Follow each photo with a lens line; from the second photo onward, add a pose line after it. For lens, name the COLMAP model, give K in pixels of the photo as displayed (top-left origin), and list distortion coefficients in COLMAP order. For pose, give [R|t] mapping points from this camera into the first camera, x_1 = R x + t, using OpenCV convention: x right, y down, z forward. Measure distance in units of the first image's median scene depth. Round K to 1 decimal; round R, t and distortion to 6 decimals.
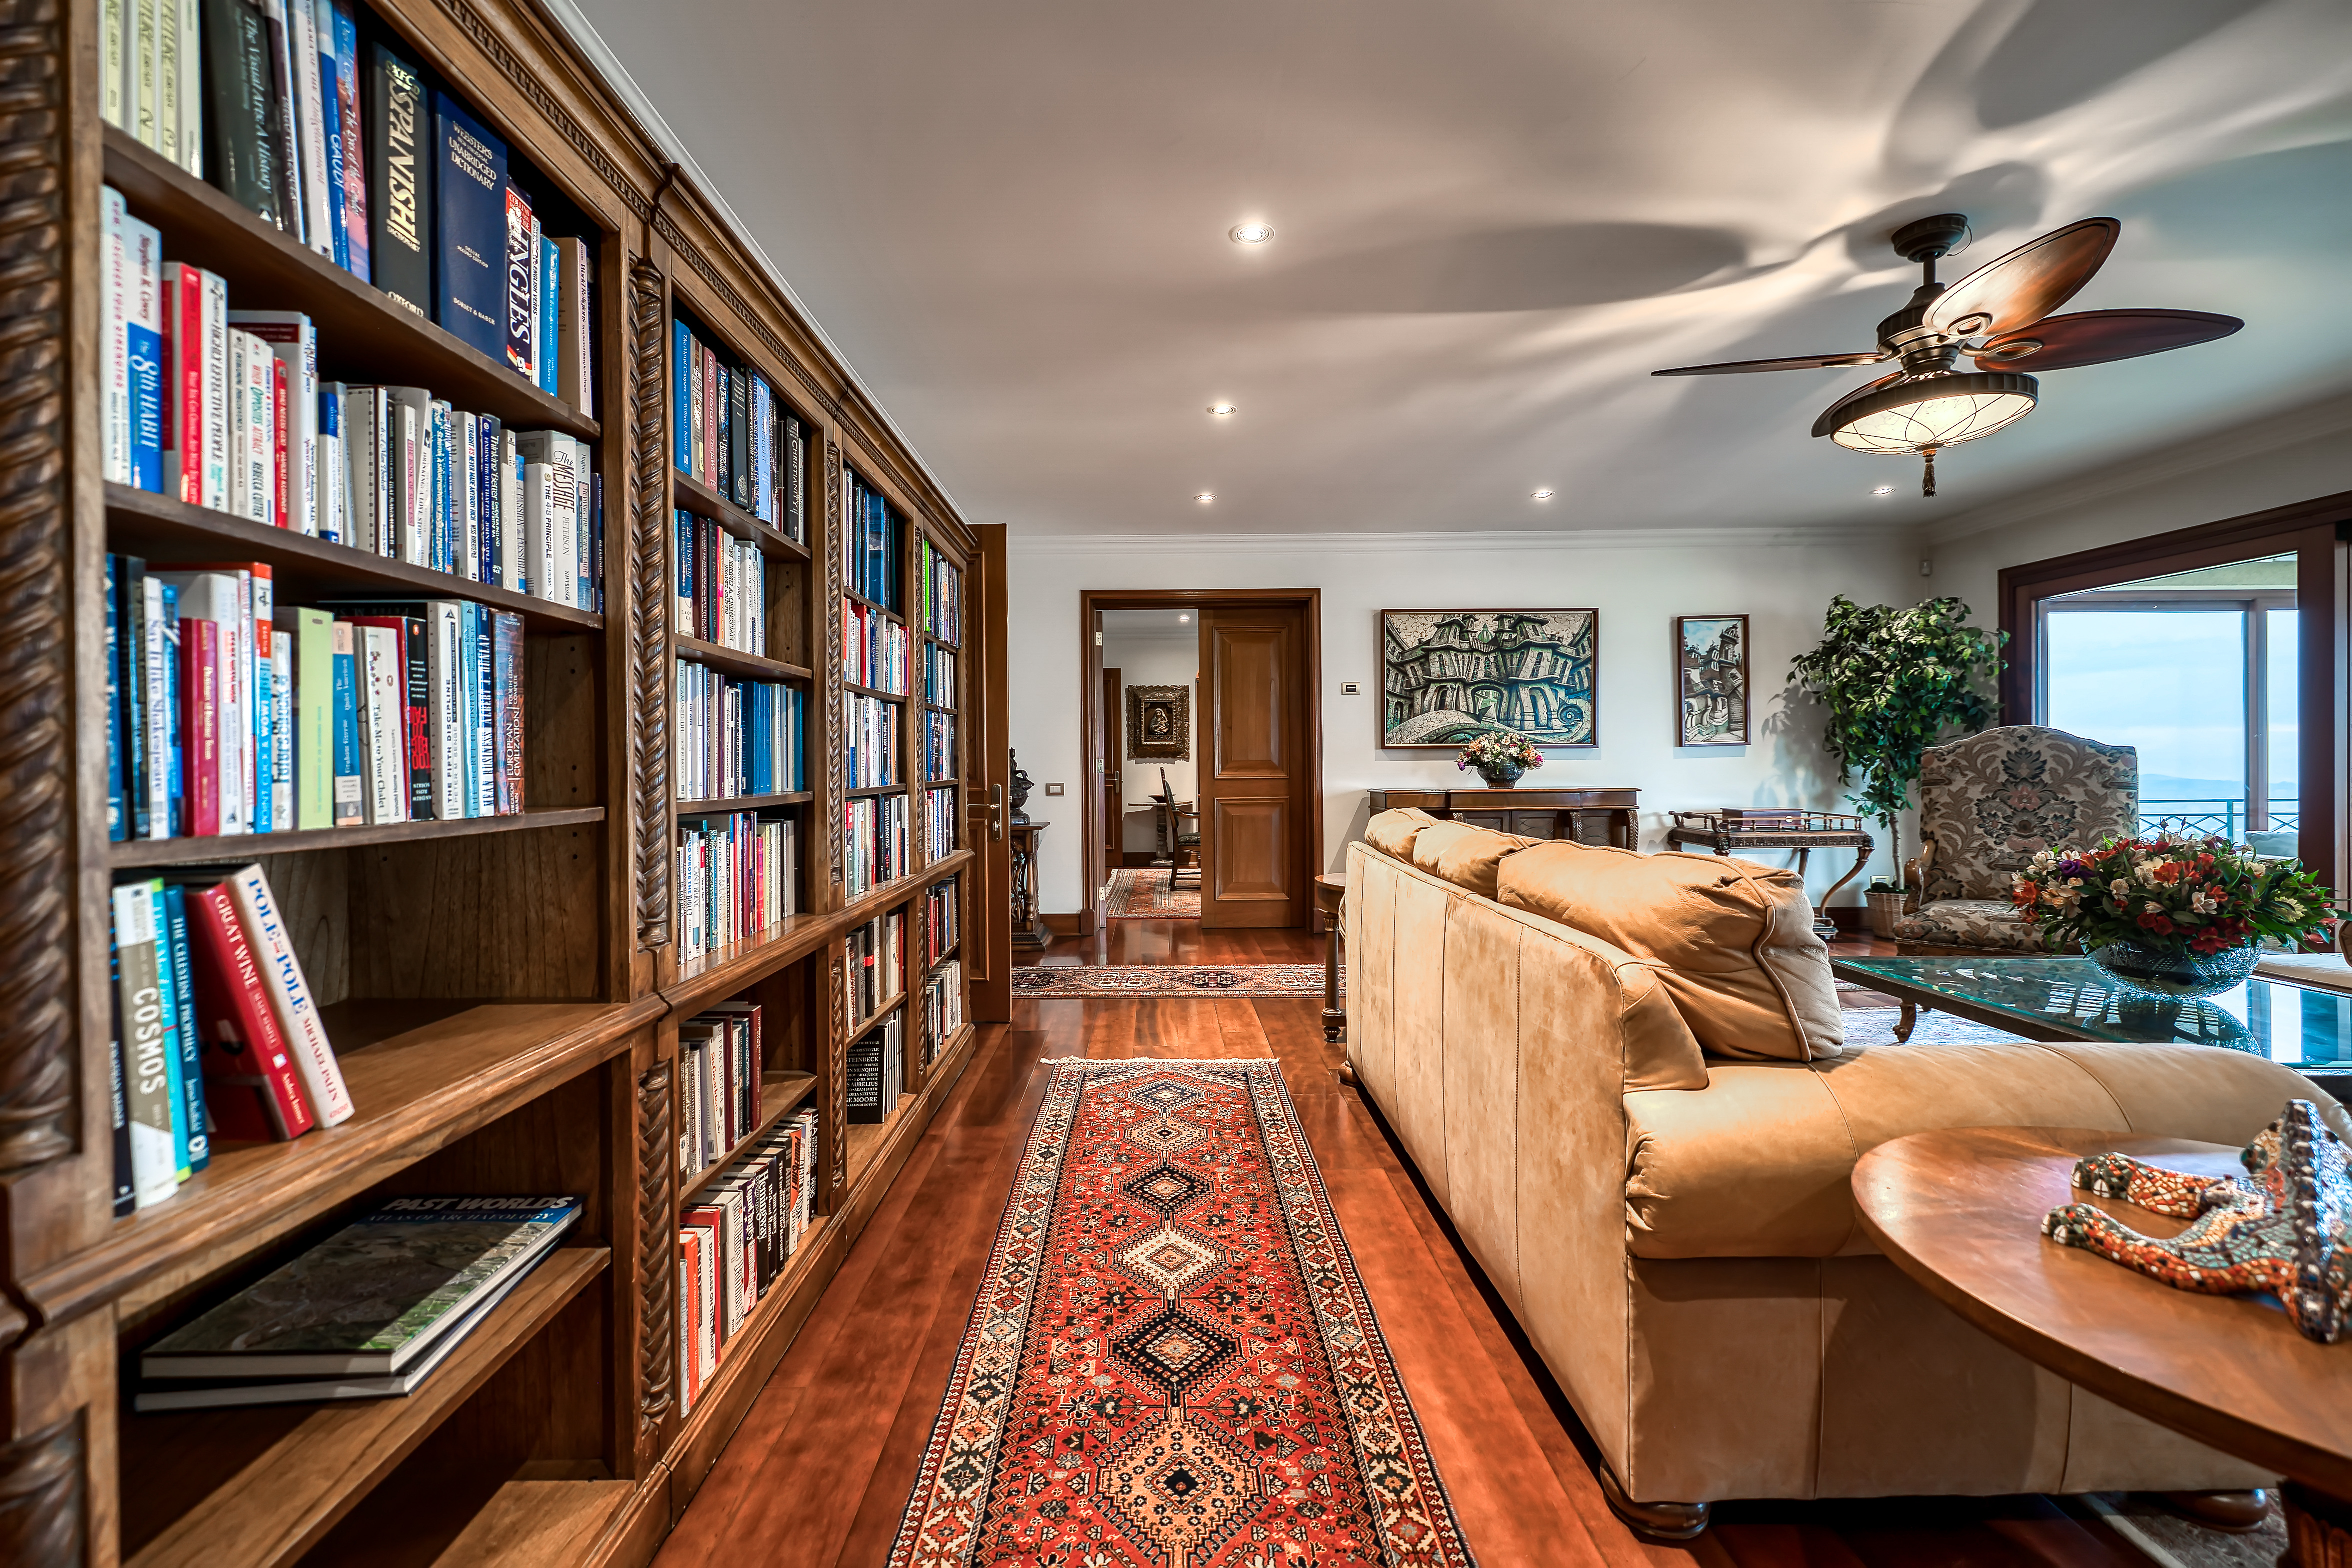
lens RADIAL K [[994.0, 0, 1166.2], [0, 994.0, 765.5], [0, 0, 1]] dist [-0.000950, -0.000081]
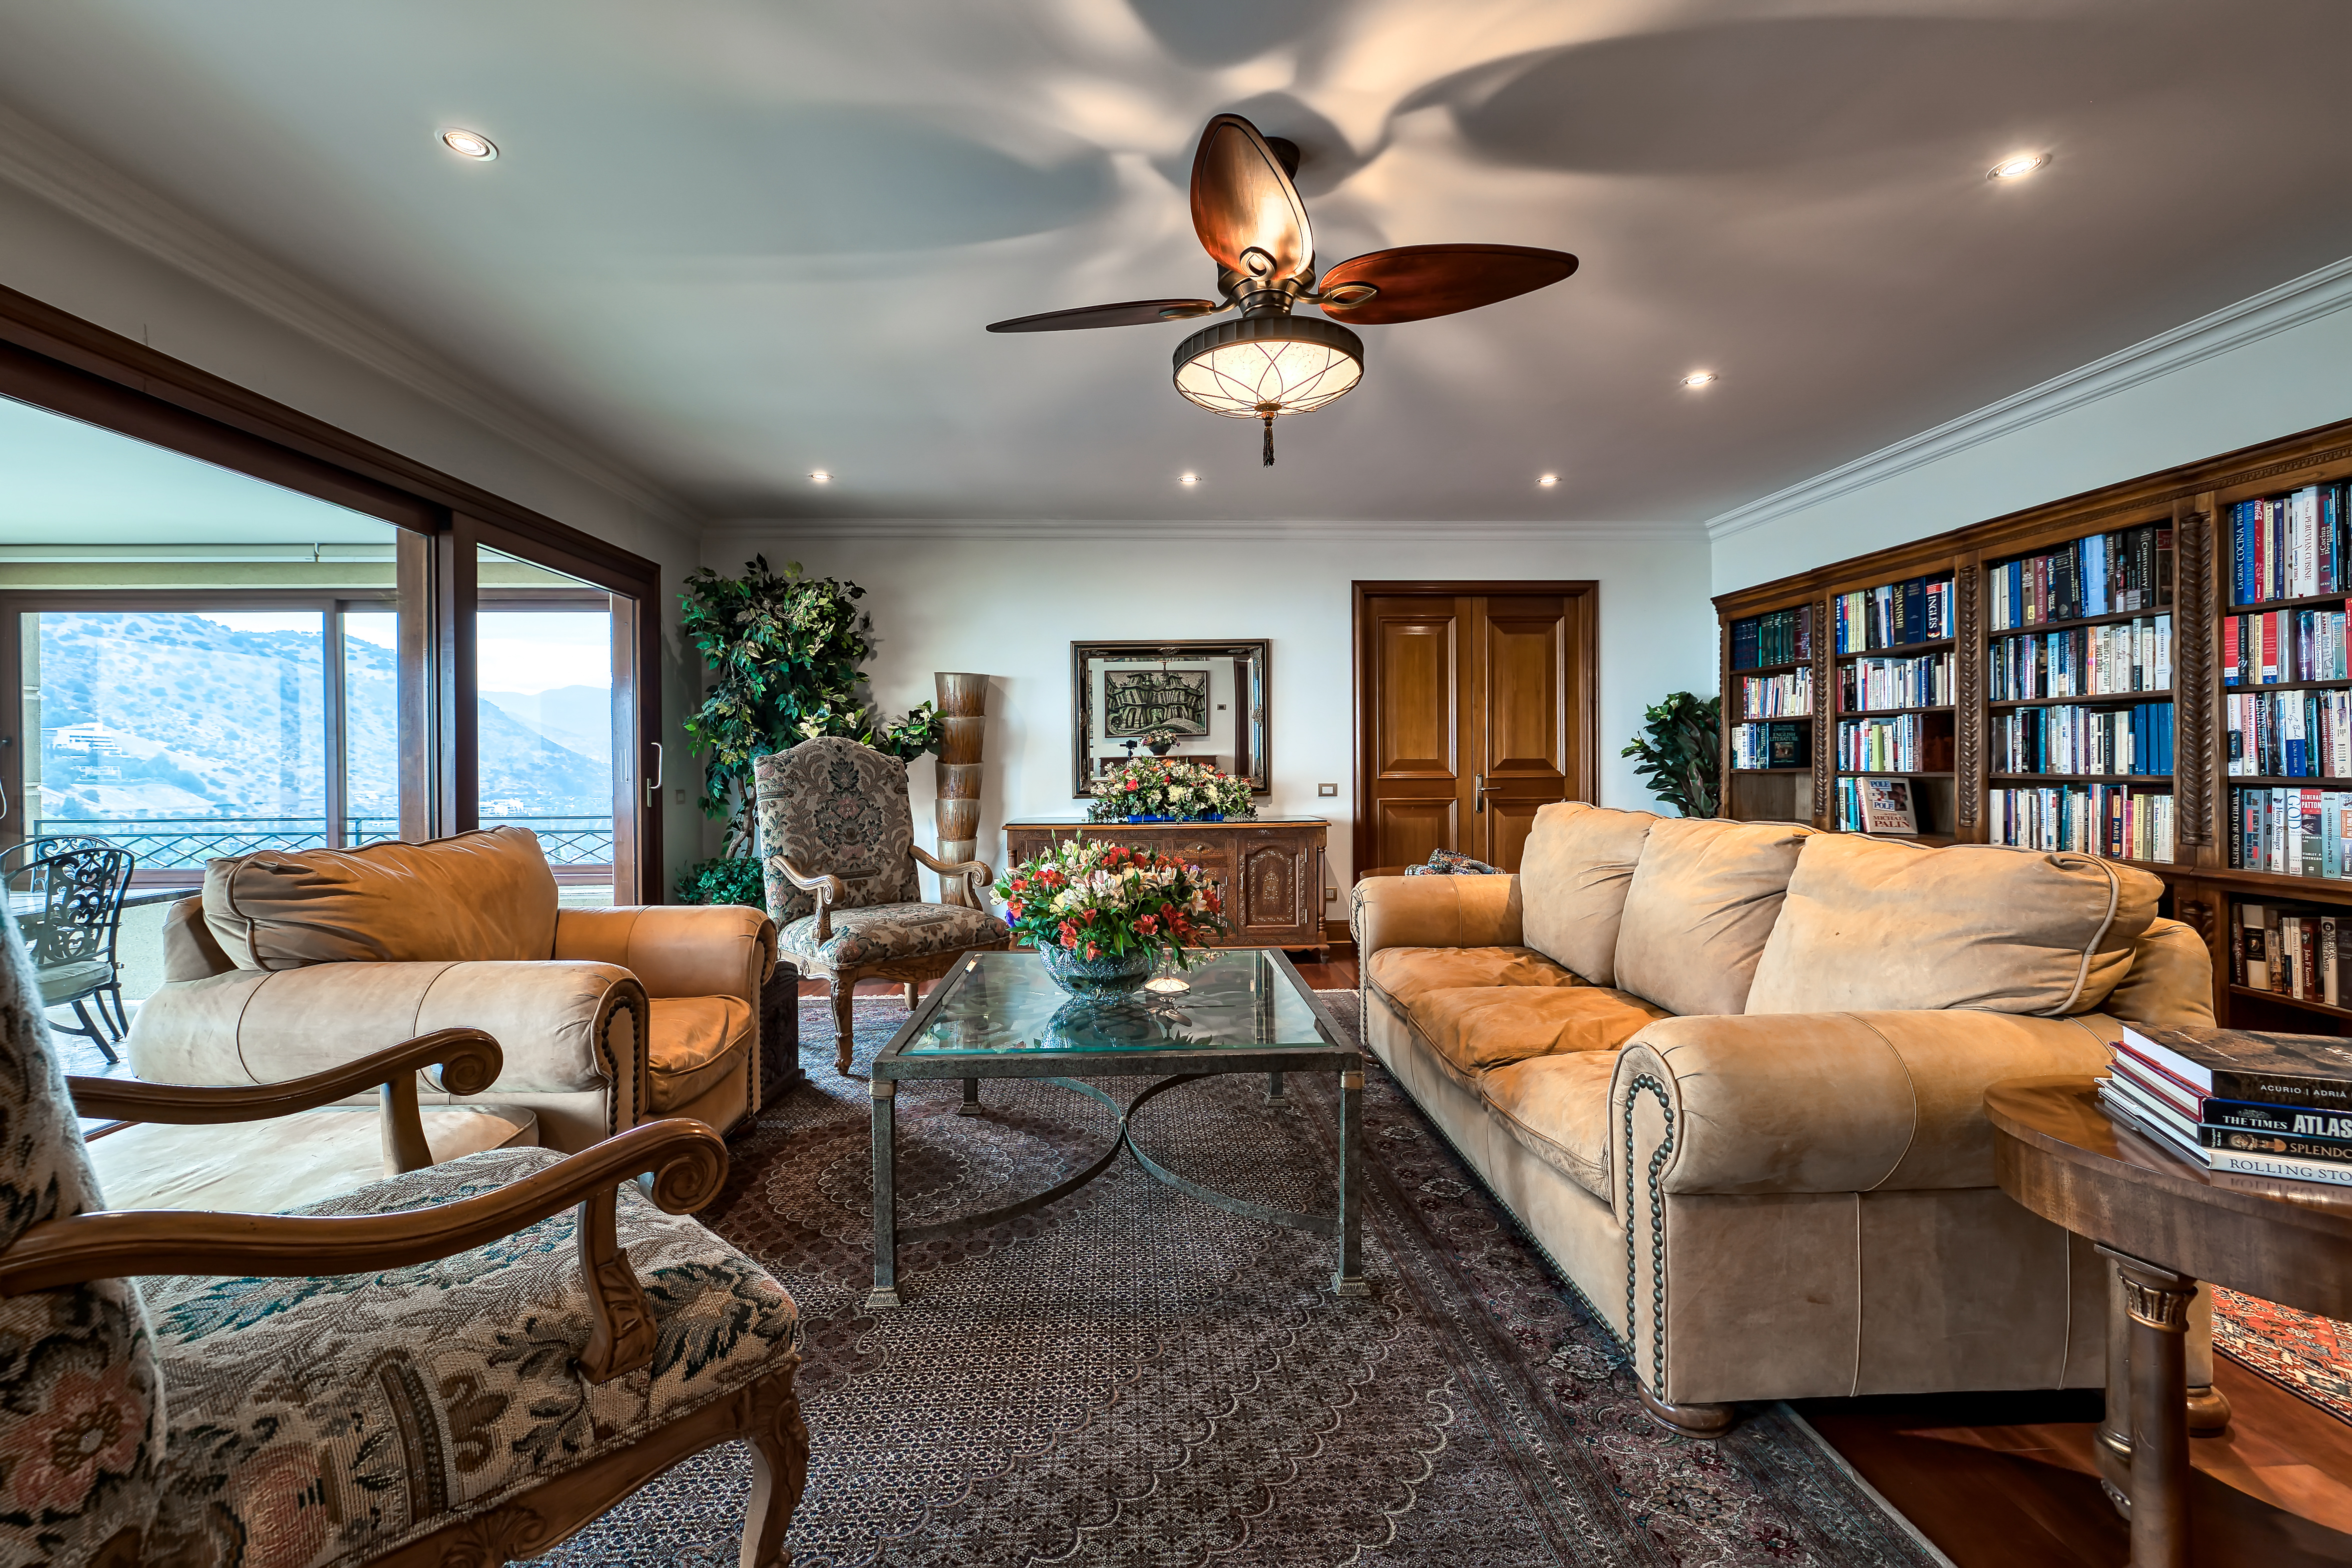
lens RADIAL K [[994.0, 0, 1166.2], [0, 994.0, 765.5], [0, 0, 1]] dist [-0.000950, -0.000081]
pose [[-0.999639, 0.007104, -0.025926, 0.863567], [0.007069, 0.999974, 0.001459, 0.001686], [0.025936, 0.001275, -0.999663, 1.840028]]
